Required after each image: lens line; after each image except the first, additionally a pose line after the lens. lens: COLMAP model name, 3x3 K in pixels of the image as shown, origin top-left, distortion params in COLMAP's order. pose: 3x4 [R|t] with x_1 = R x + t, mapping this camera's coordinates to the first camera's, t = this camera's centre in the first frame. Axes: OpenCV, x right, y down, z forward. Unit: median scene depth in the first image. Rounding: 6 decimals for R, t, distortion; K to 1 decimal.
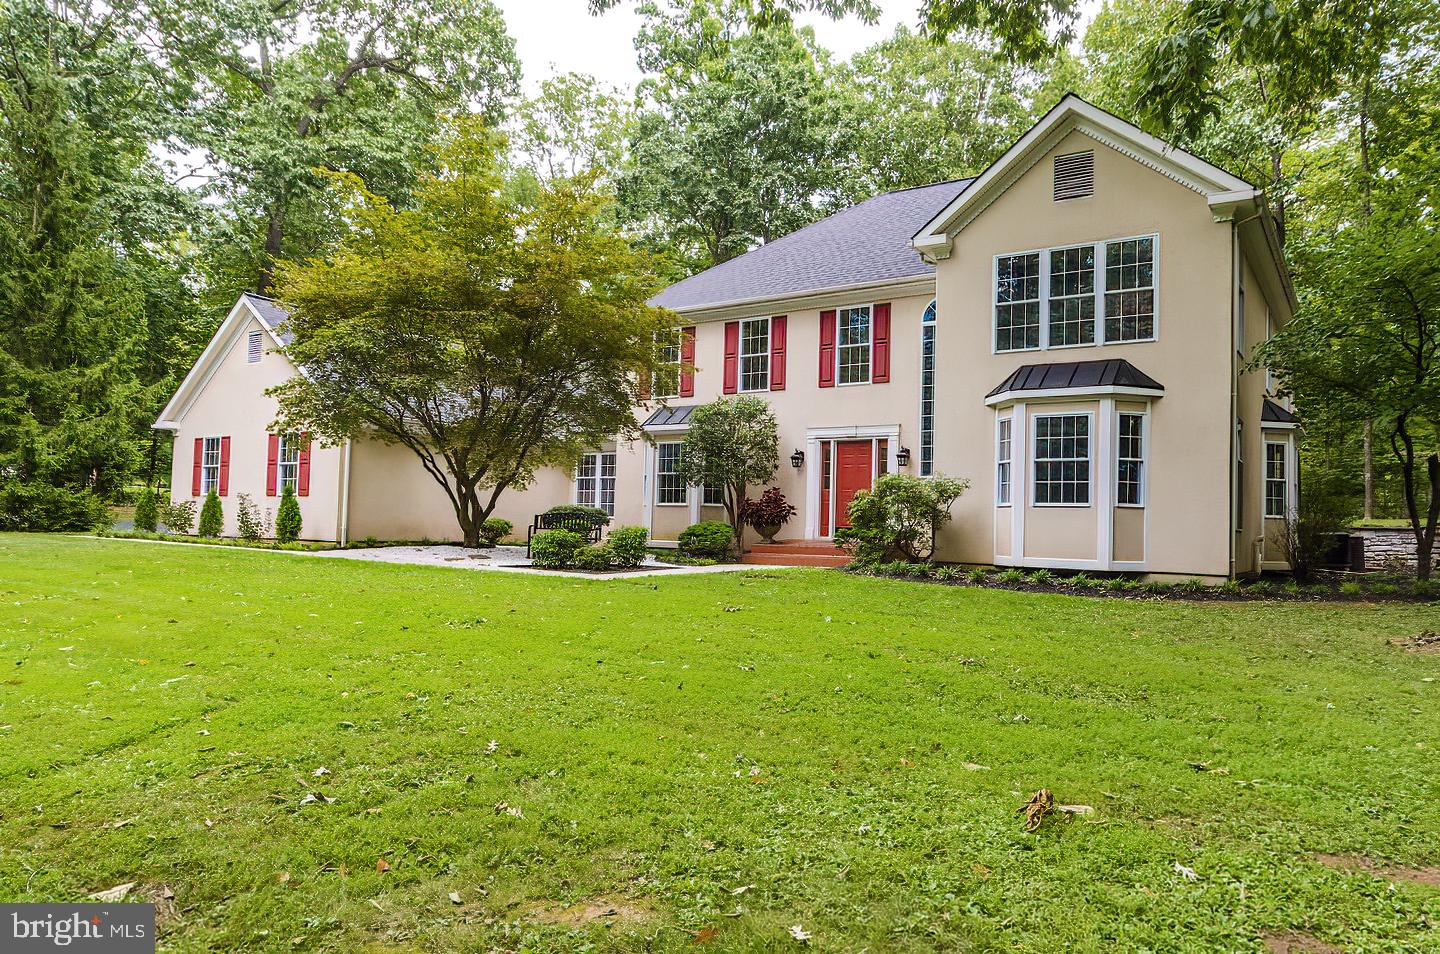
lens RADIAL K [[960.8, 0, 720.0], [0, 960.8, 477.0], [0, 0, 1]] dist [0.002893, -0.010333]
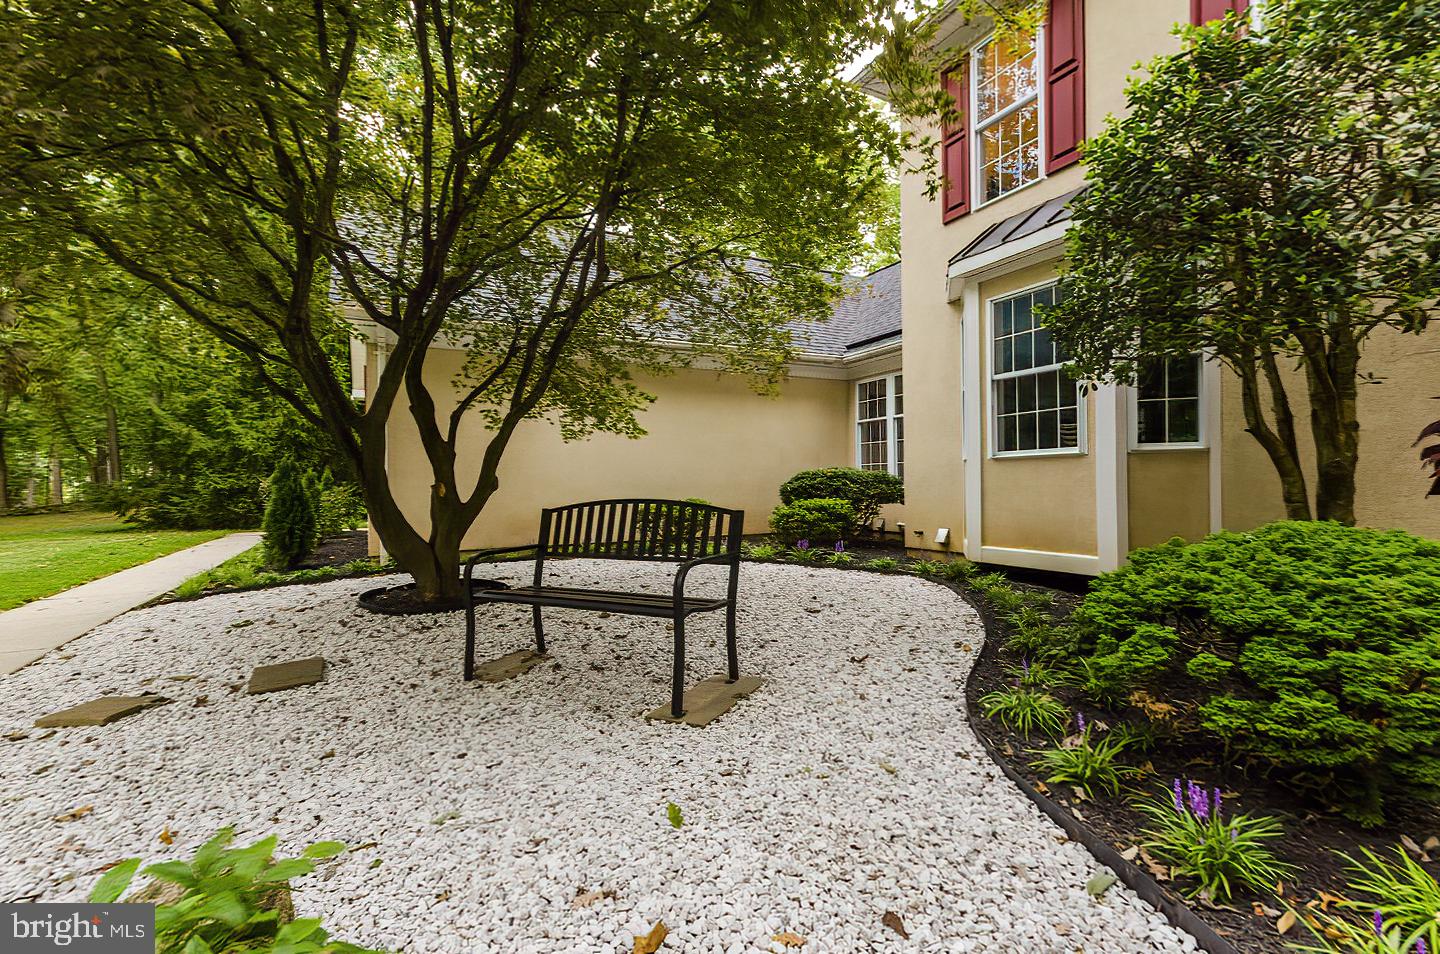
lens RADIAL K [[639.5, 0, 723.5], [0, 639.5, 487.5], [0, 0, 1]] dist [-0.000116, 0.000170]
pose [[0.867058, -0.037376, -0.496804, -0.031415], [0.064114, 0.997261, 0.036868, 0.024664], [0.494065, -0.063819, 0.867079, 0.713875]]
